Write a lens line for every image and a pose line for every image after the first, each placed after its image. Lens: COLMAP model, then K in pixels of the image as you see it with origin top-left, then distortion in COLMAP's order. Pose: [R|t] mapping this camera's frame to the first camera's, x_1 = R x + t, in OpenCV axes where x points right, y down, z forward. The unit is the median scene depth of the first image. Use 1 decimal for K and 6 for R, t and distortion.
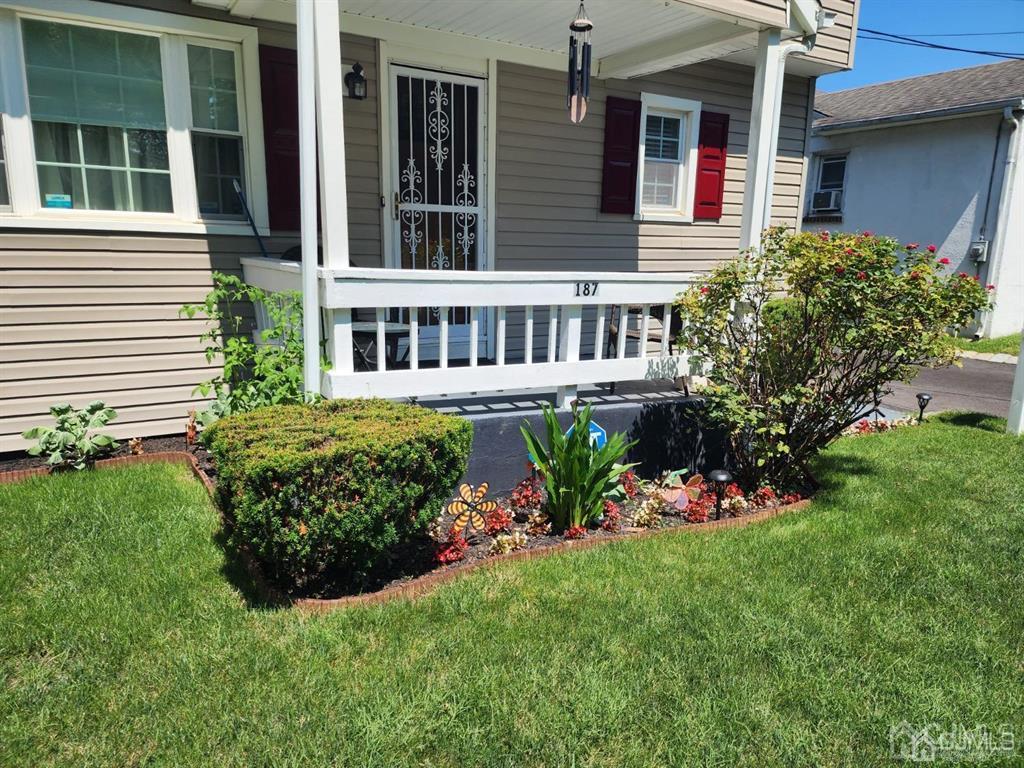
lens RADIAL K [[687.5, 0, 507.3], [0, 687.5, 393.9], [0, 0, 1]] dist [0.082266, -0.078812]
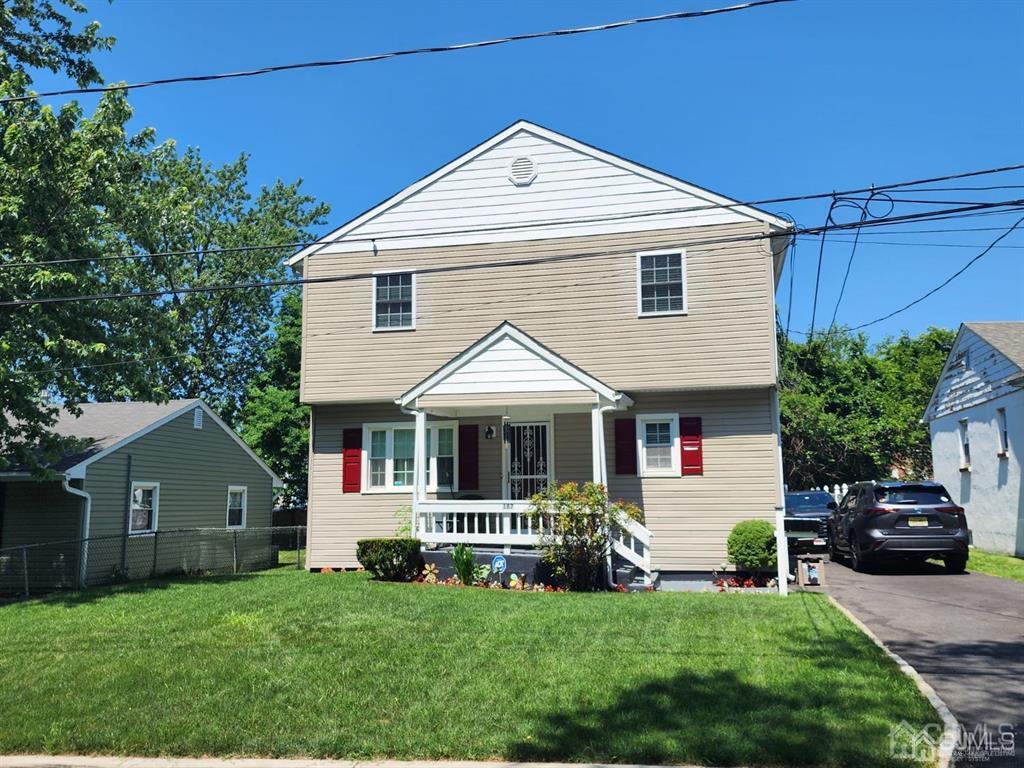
lens RADIAL K [[881.3, 0, 534.4], [0, 881.3, 384.3], [0, 0, 1]] dist [0.127157, -0.233893]
pose [[0.733212, -0.117545, -0.669763, 2.180639], [-0.119645, 0.947281, -0.297228, 0.349733], [0.669391, 0.298065, 0.680494, -1.213240]]
